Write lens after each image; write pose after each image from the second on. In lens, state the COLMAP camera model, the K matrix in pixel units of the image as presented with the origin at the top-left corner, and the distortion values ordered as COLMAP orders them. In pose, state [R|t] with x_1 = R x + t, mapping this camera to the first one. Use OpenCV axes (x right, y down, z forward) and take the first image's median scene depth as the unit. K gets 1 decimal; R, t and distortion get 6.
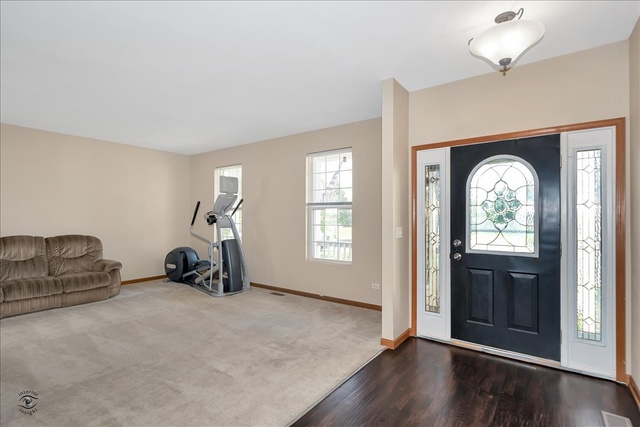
lens RADIAL K [[310.1, 0, 319.4], [0, 310.1, 213.6], [0, 0, 1]] dist [0.000983, -0.000279]
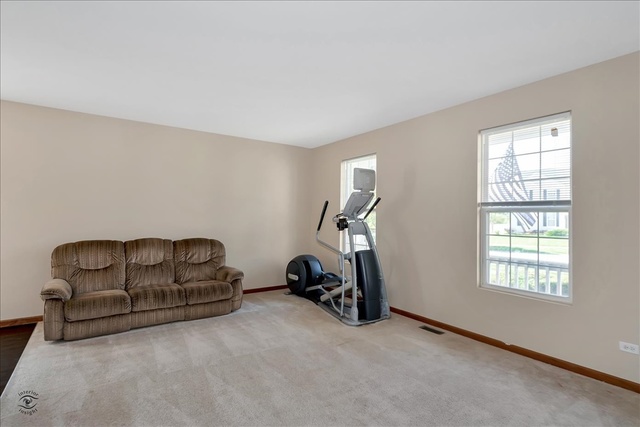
lens RADIAL K [[326.4, 0, 319.6], [0, 326.4, 209.8], [0, 0, 1]] dist [0.003325, -0.000162]
pose [[0.943122, 0.003472, -0.332428, -0.138583], [-0.008124, 0.999888, -0.012604, -0.006533], [0.332347, 0.014588, 0.943044, 0.214599]]
